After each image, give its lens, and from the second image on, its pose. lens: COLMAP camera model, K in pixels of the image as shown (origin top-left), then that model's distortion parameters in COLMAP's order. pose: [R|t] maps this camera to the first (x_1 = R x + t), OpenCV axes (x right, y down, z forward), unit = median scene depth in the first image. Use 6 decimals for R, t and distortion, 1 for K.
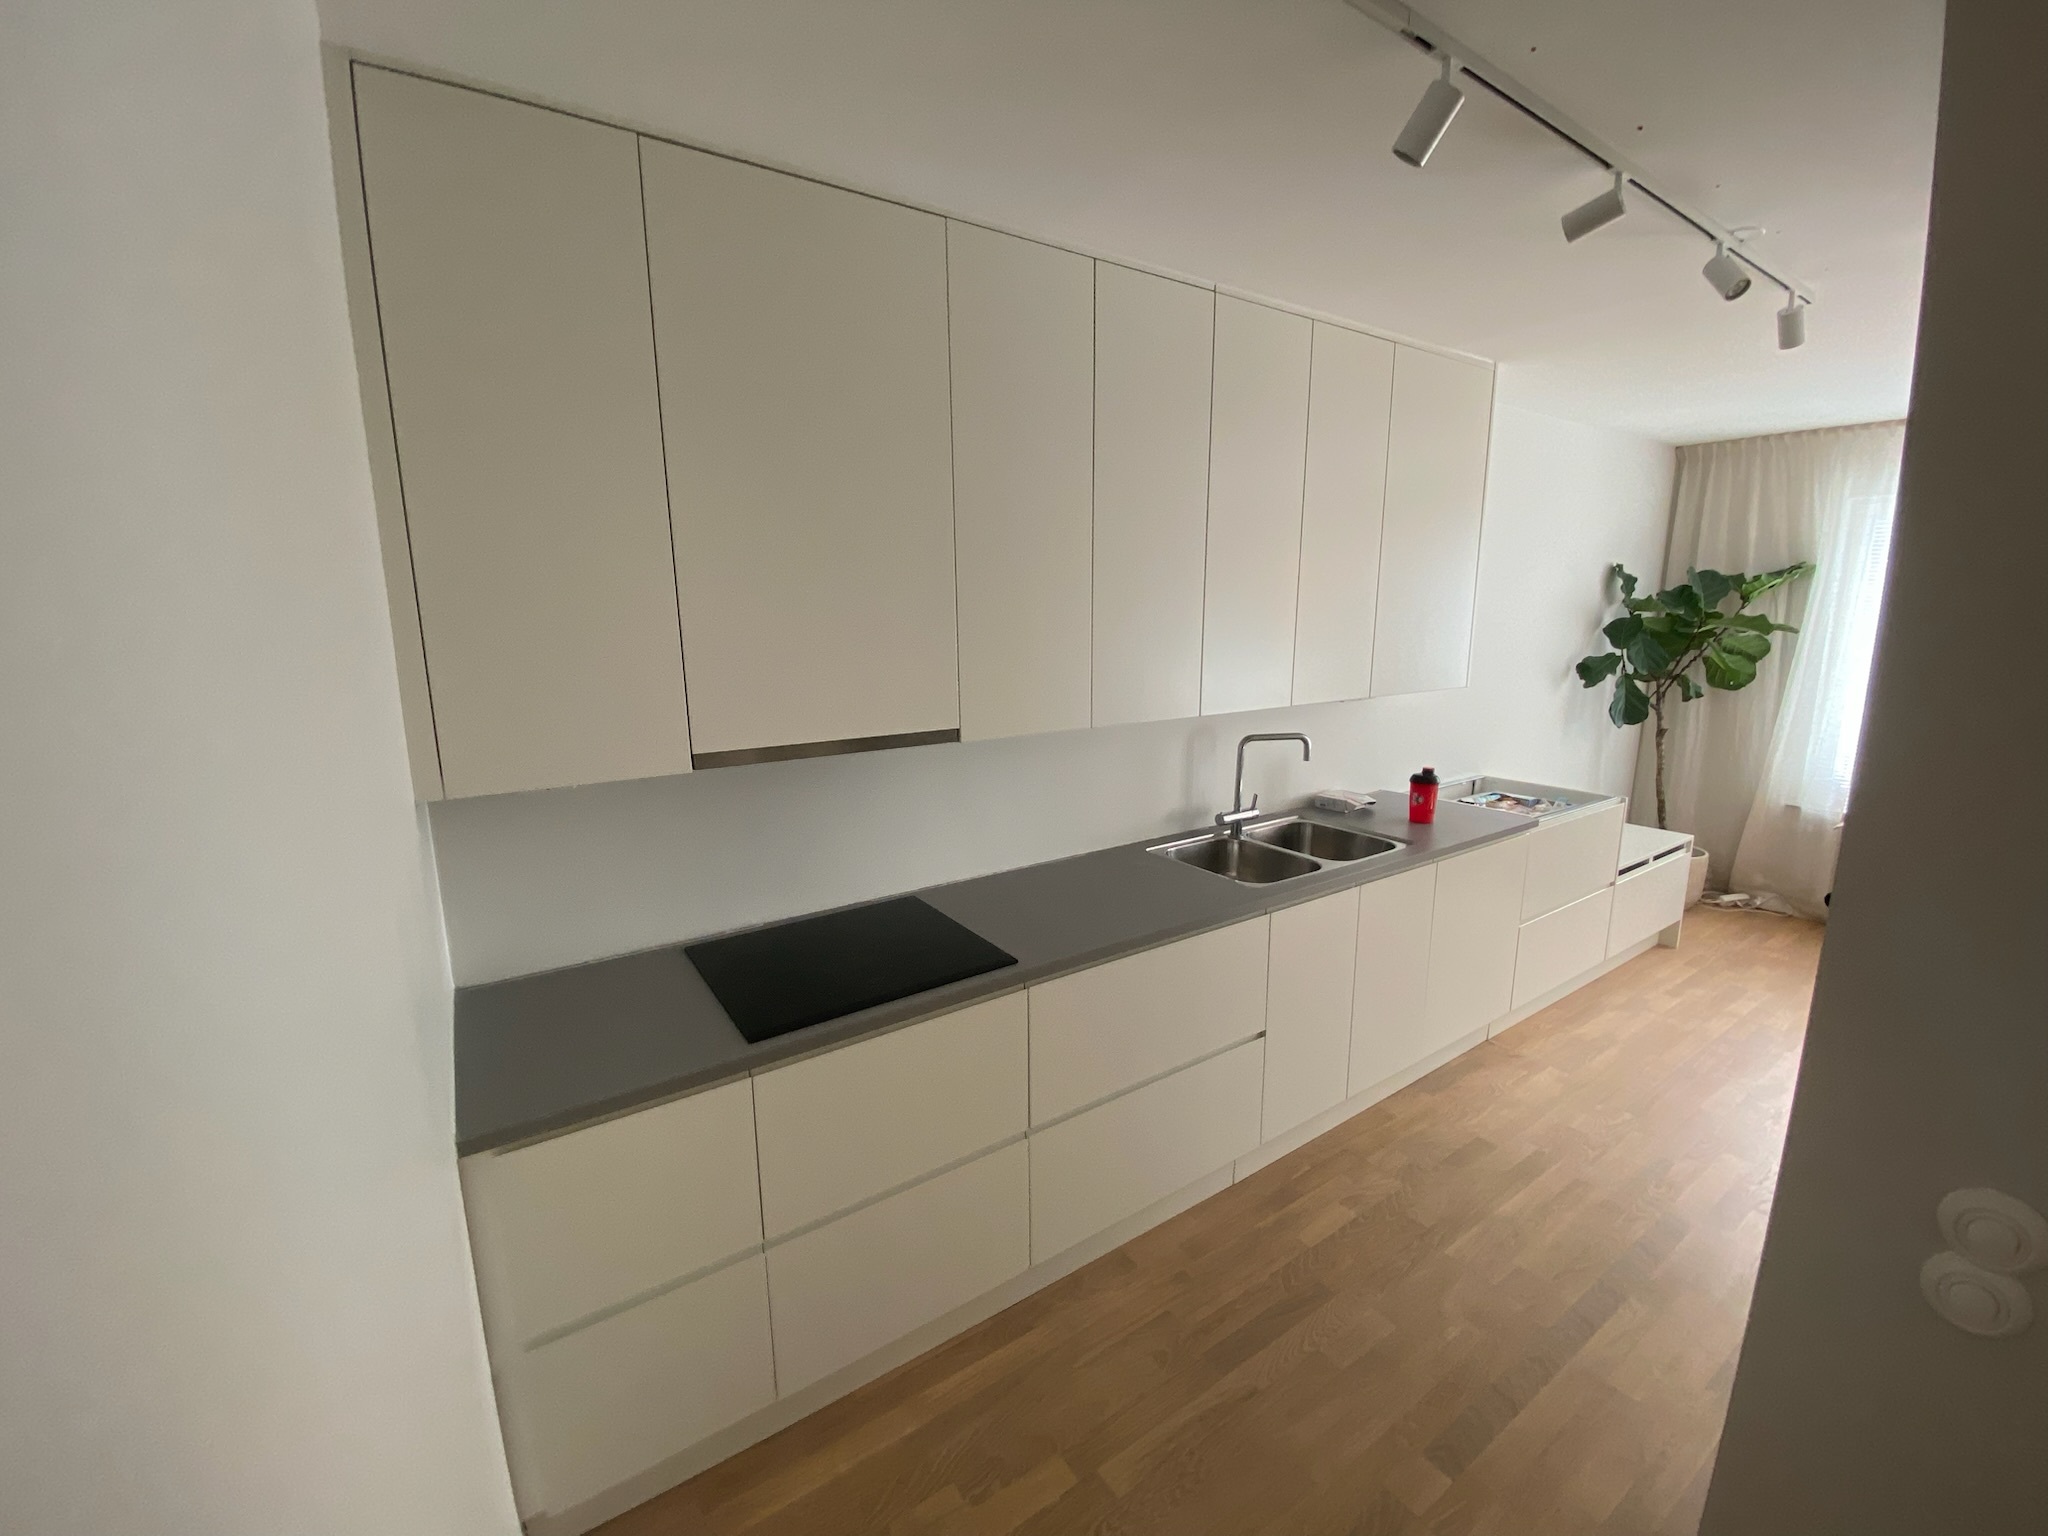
lens RADIAL K [[830.1, 0, 1024.0], [0, 830.1, 768.0], [0, 0, 1]] dist [-0.000586, -0.010528]
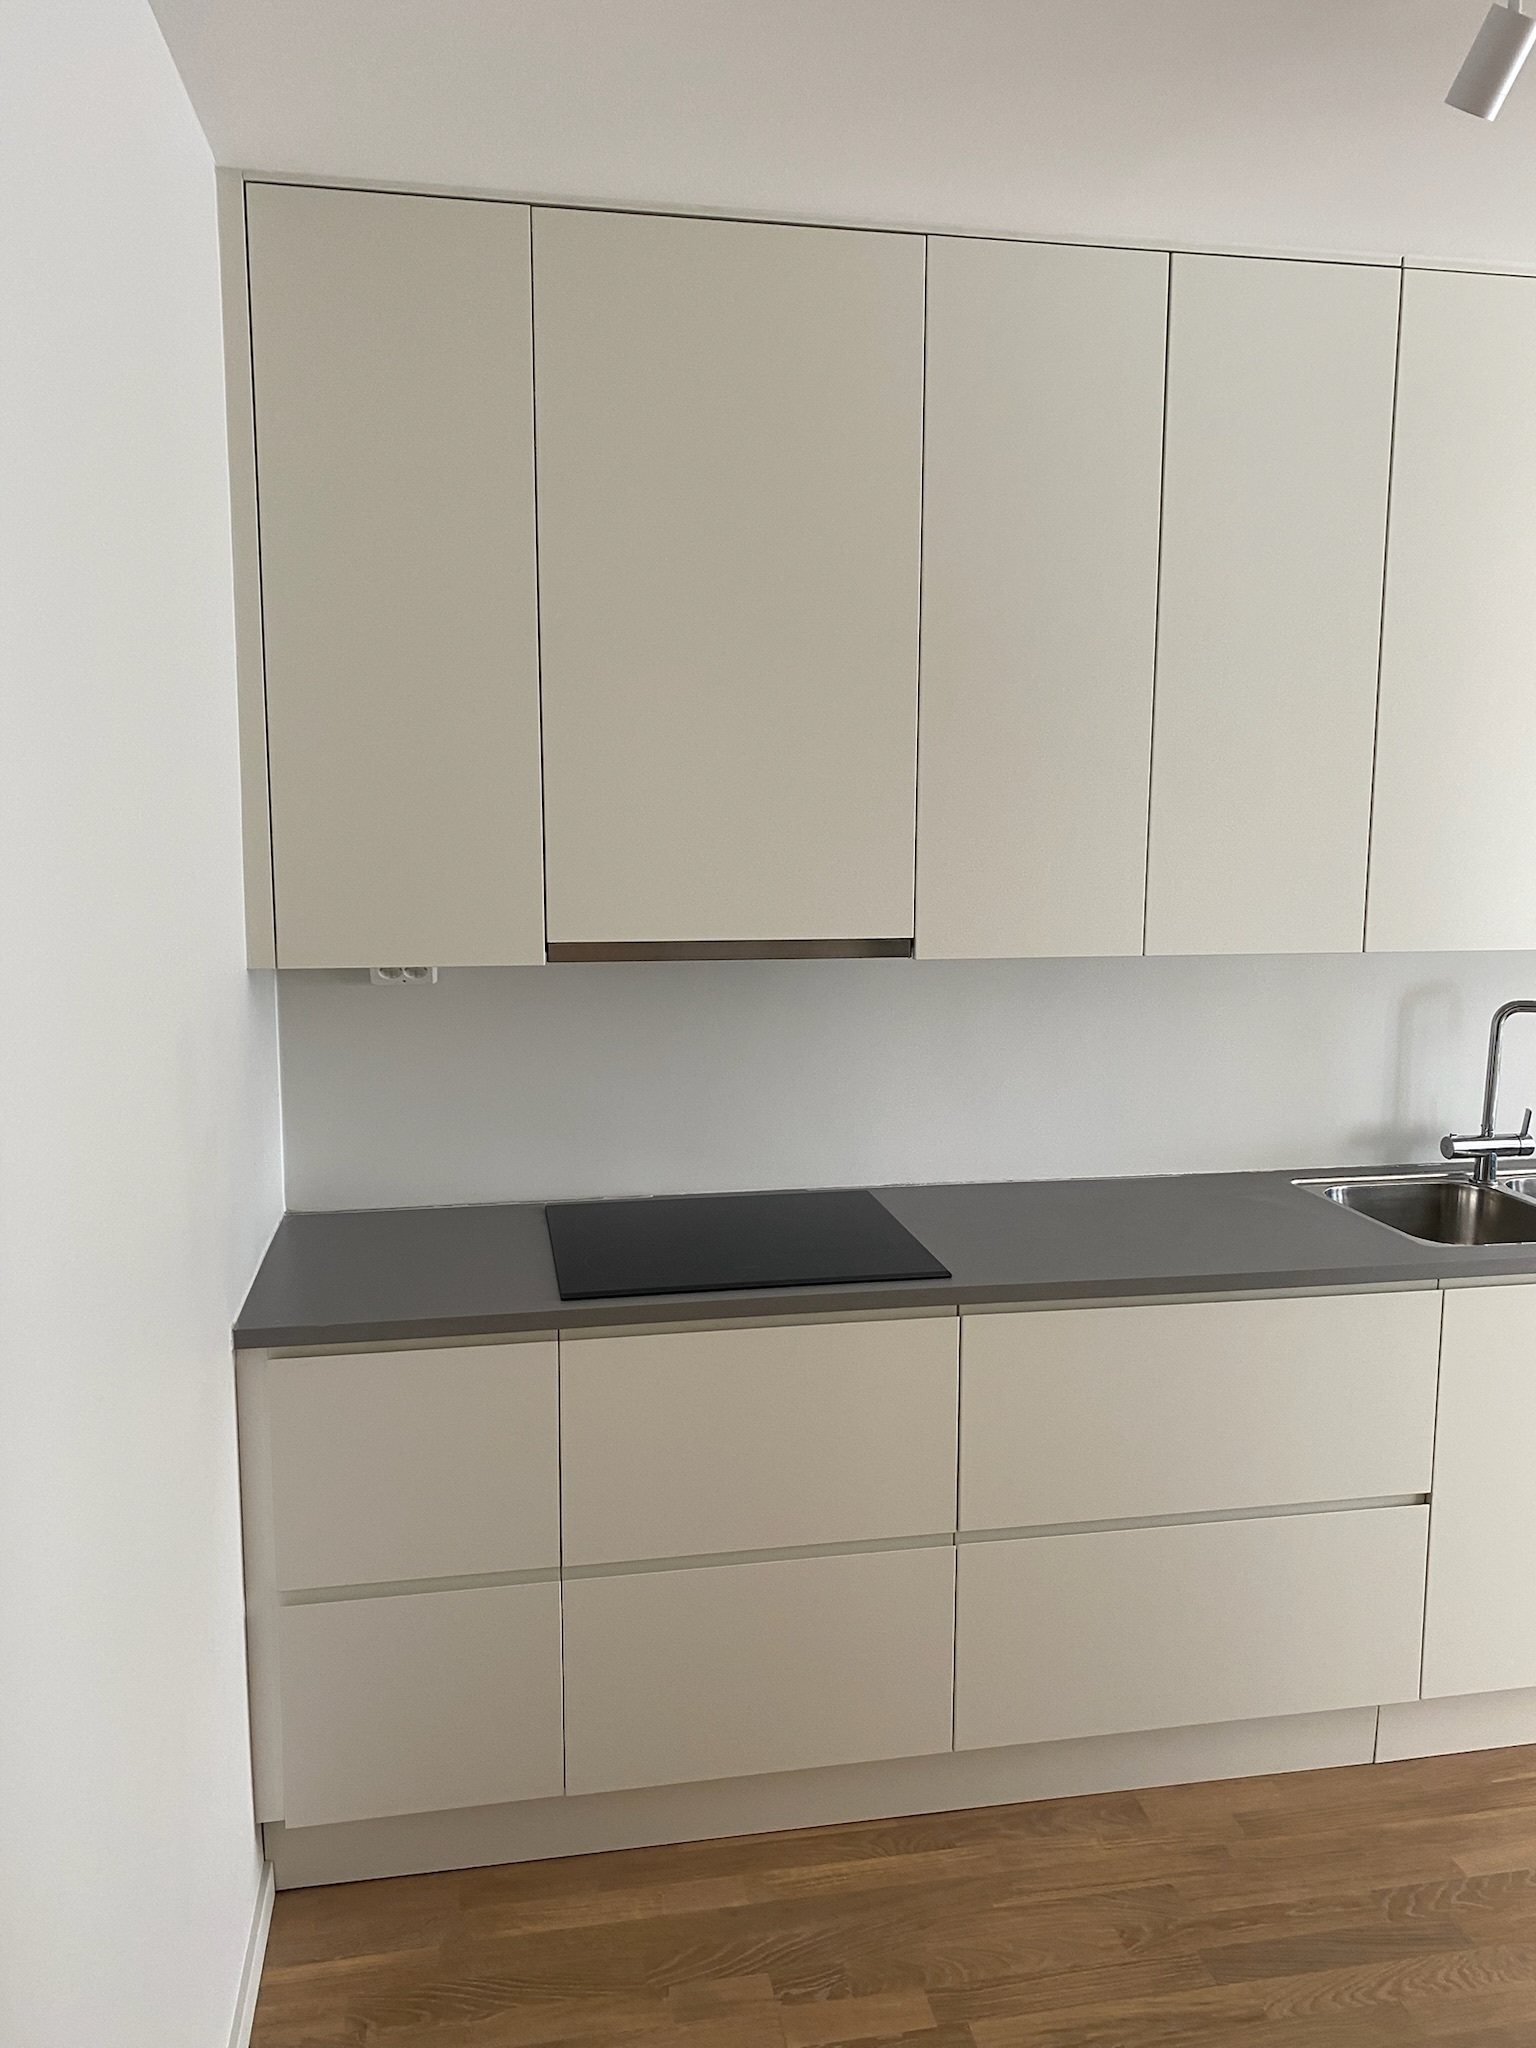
lens RADIAL K [[1524.9, 0, 768.0], [0, 1524.9, 1024.0], [0, 0, 1]] dist [-0.003181, -0.007532]
pose [[0.919275, 0.065880, -0.388063, 0.301047], [-0.085105, 0.995840, -0.032542, 0.074028], [0.384305, 0.062941, 0.921058, -0.215546]]
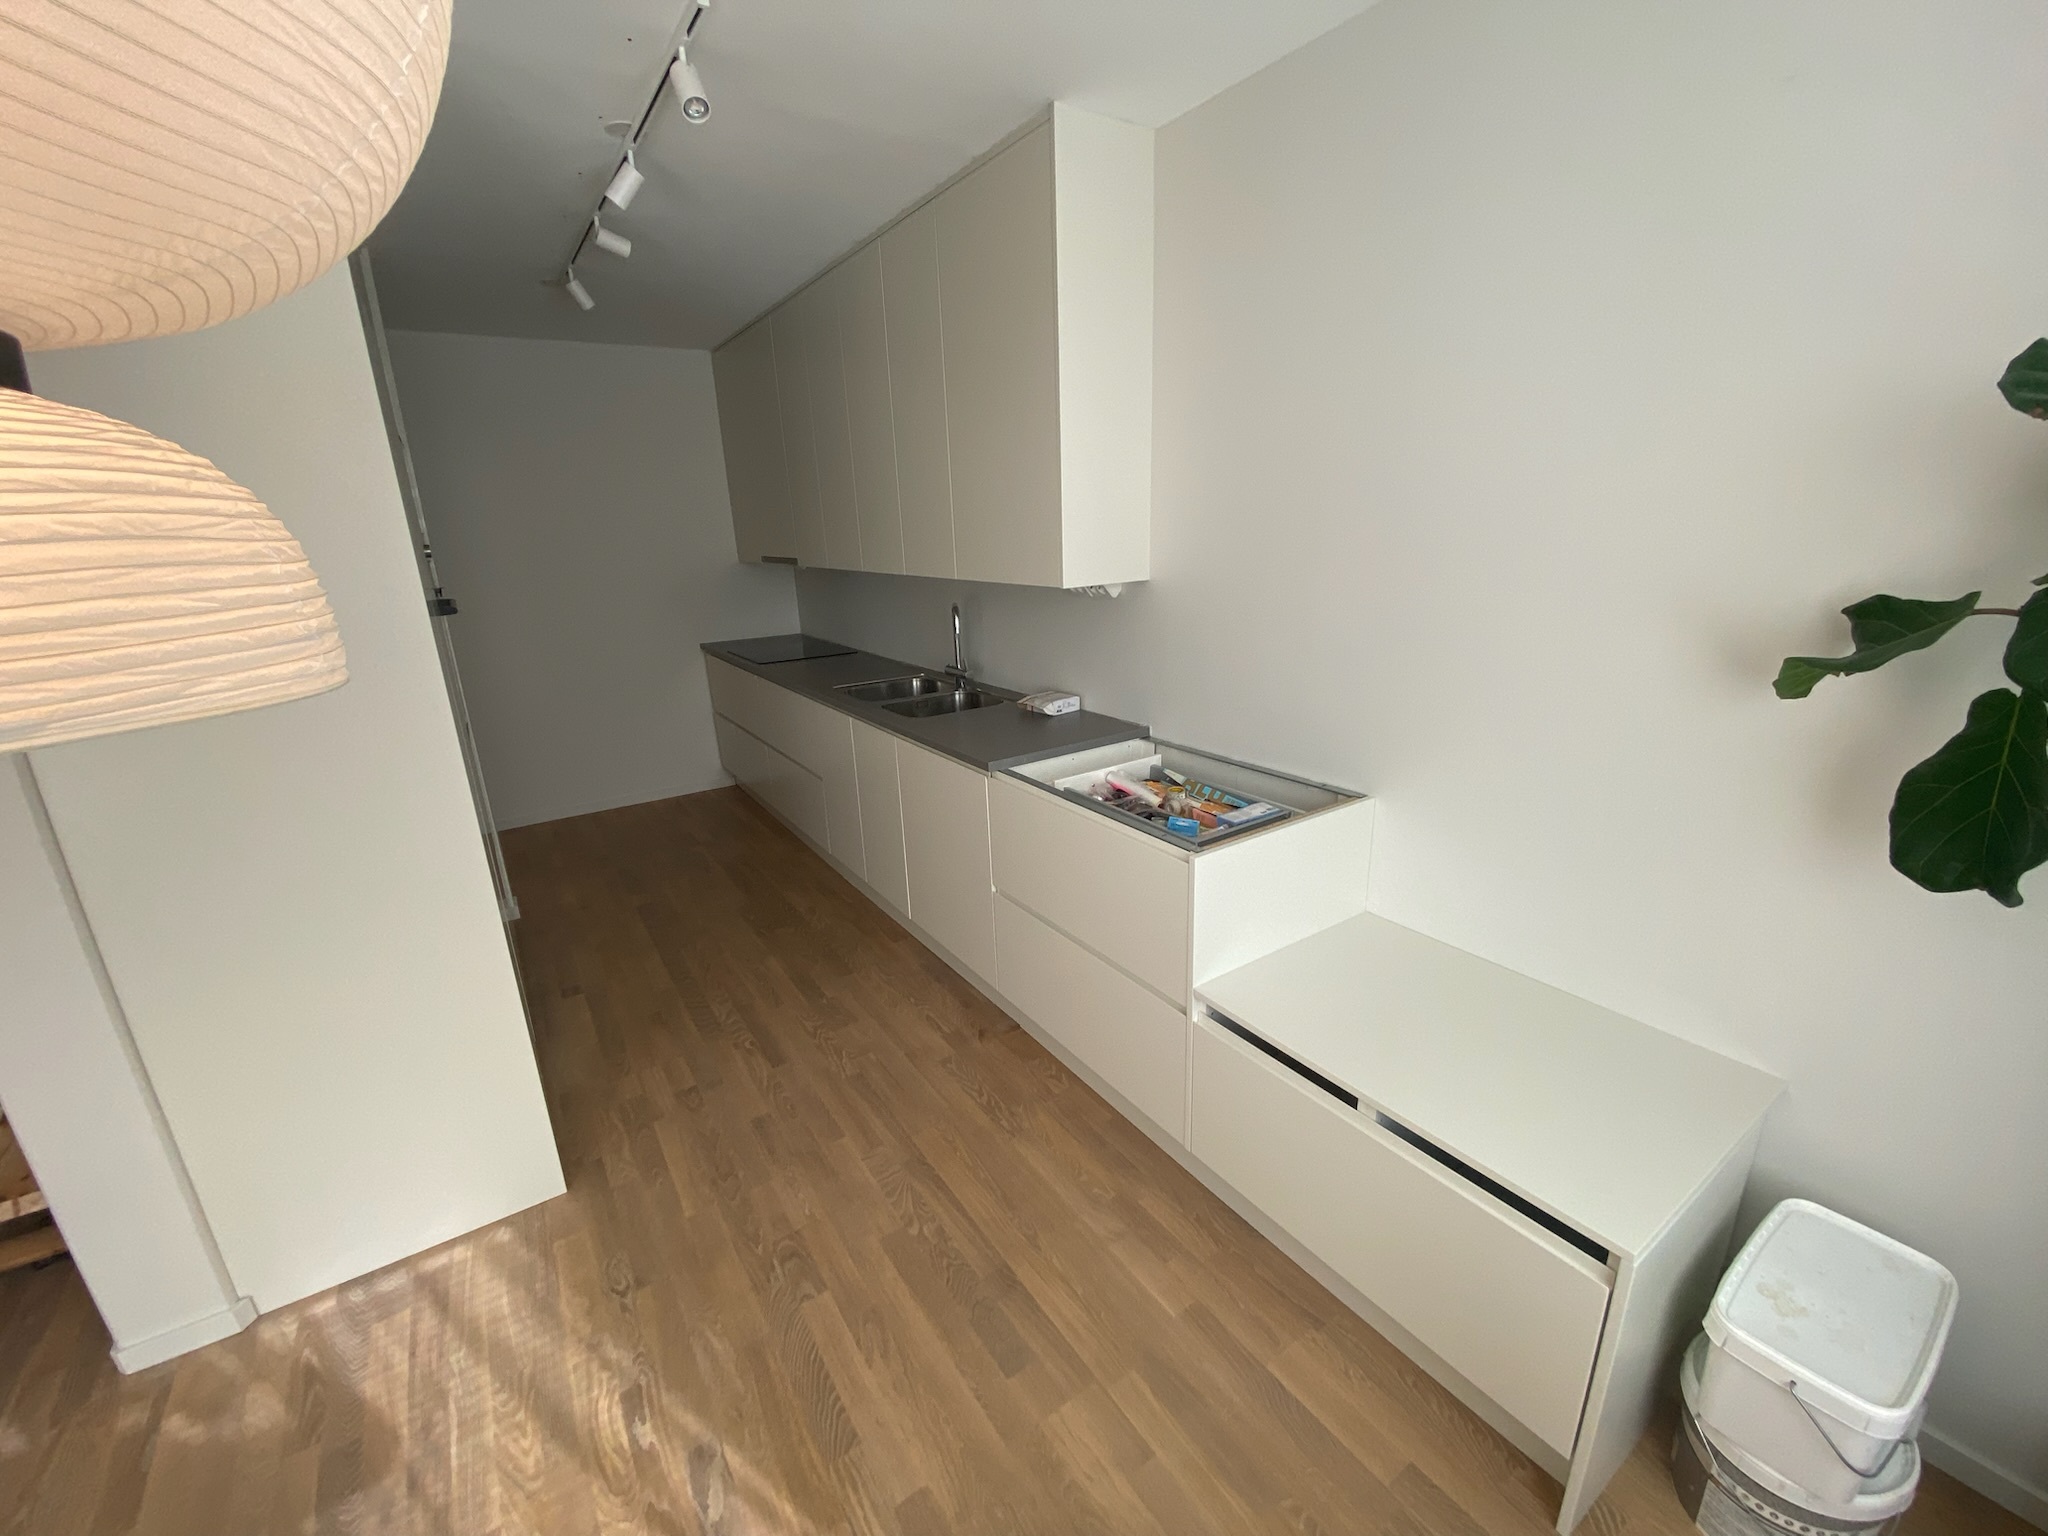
lens RADIAL K [[830.1, 0, 1024.0], [0, 830.1, 768.0], [0, 0, 1]] dist [-0.000586, -0.010528]
pose [[0.001482, 0.299292, -0.954160, 2.060418], [-0.158129, 0.942227, 0.295303, -0.254522], [0.987417, 0.150443, 0.048723, 1.504898]]
